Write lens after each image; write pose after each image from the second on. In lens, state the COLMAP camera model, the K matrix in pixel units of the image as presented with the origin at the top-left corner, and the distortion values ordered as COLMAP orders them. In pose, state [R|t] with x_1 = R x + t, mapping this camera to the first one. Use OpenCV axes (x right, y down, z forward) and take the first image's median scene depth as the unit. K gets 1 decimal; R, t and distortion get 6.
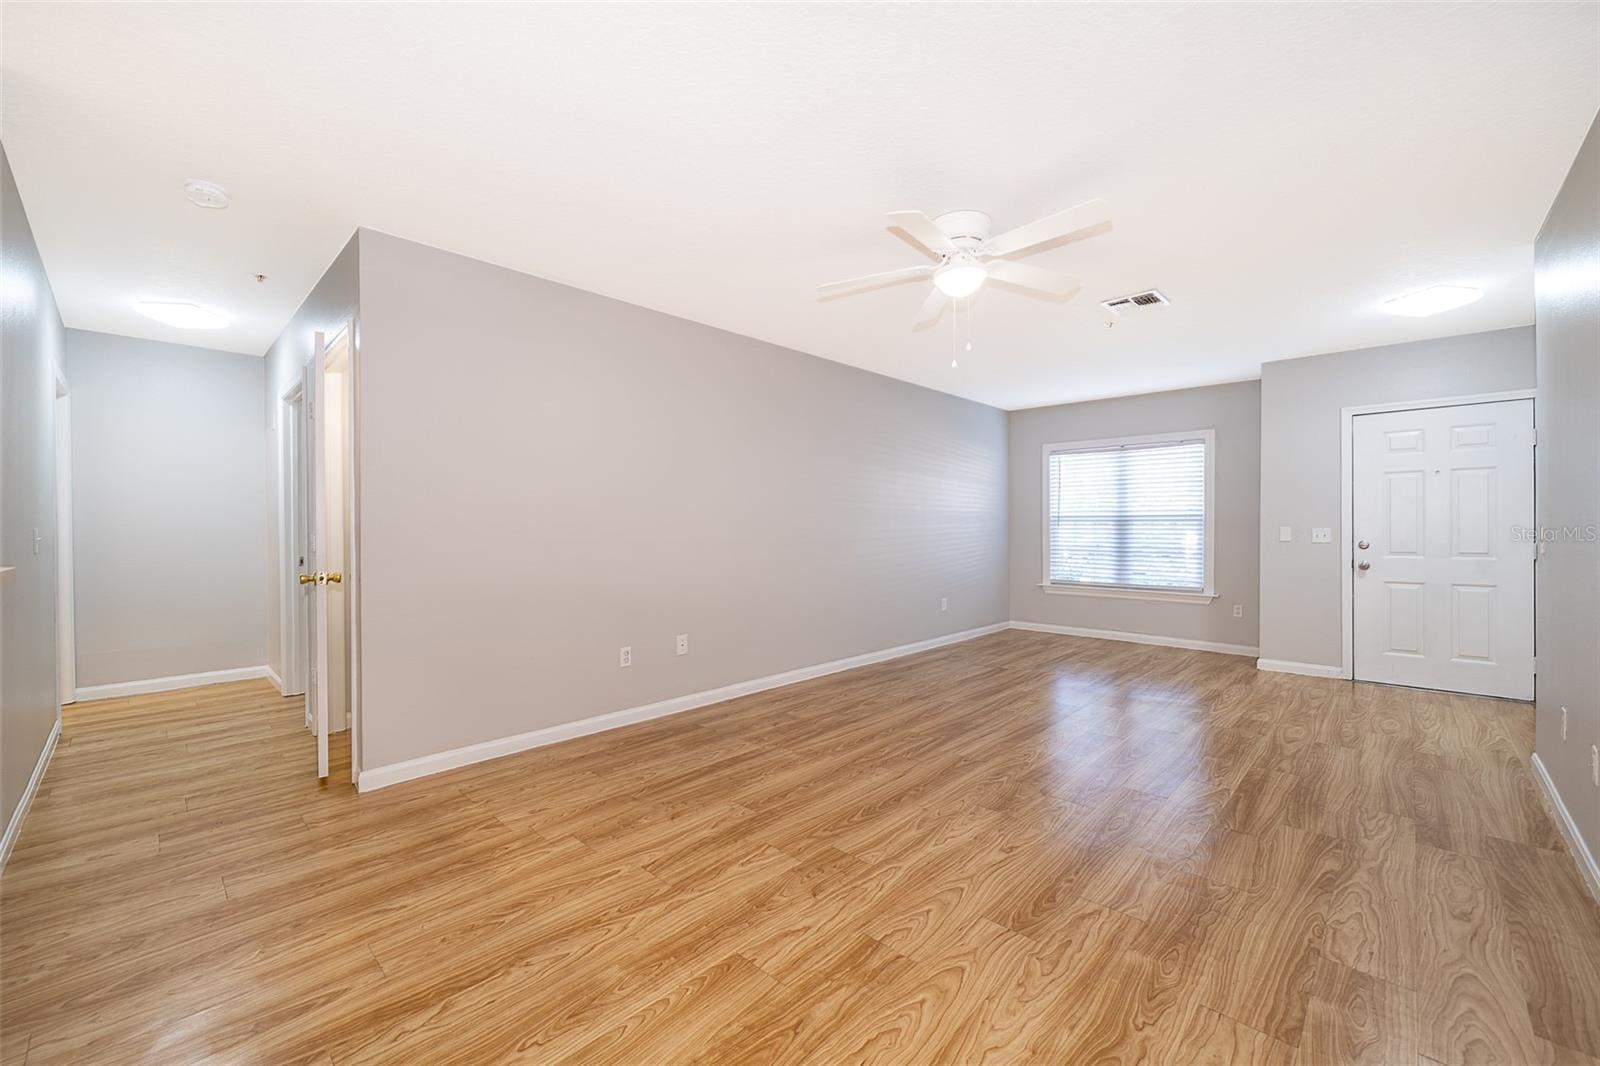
lens RADIAL K [[628.0, 0, 798.7], [0, 628.0, 532.4], [0, 0, 1]] dist [-0.001050, -0.000072]
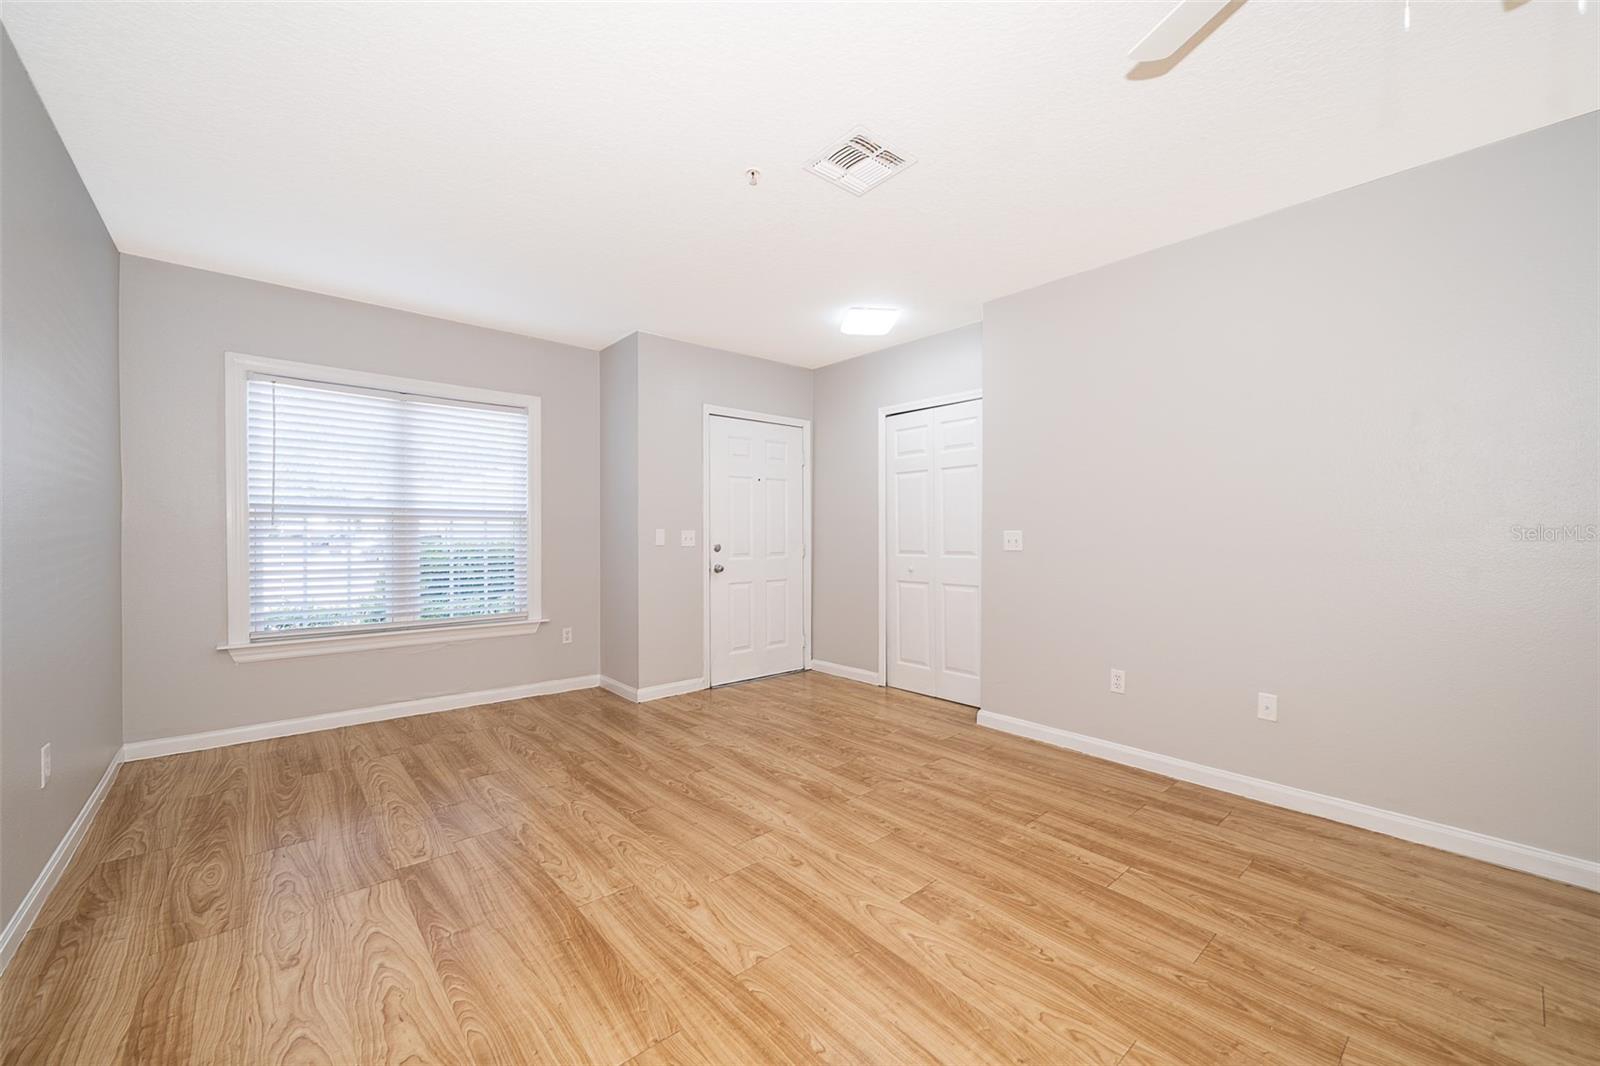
lens RADIAL K [[628.0, 0, 799.4], [0, 628.0, 529.4], [0, 0, 1]] dist [-0.001050, -0.000072]
pose [[0.091720, 0.005048, 0.995772, -0.087965], [0.002909, 0.999982, -0.005337, -0.003440], [-0.995781, 0.003386, 0.091703, 0.997419]]
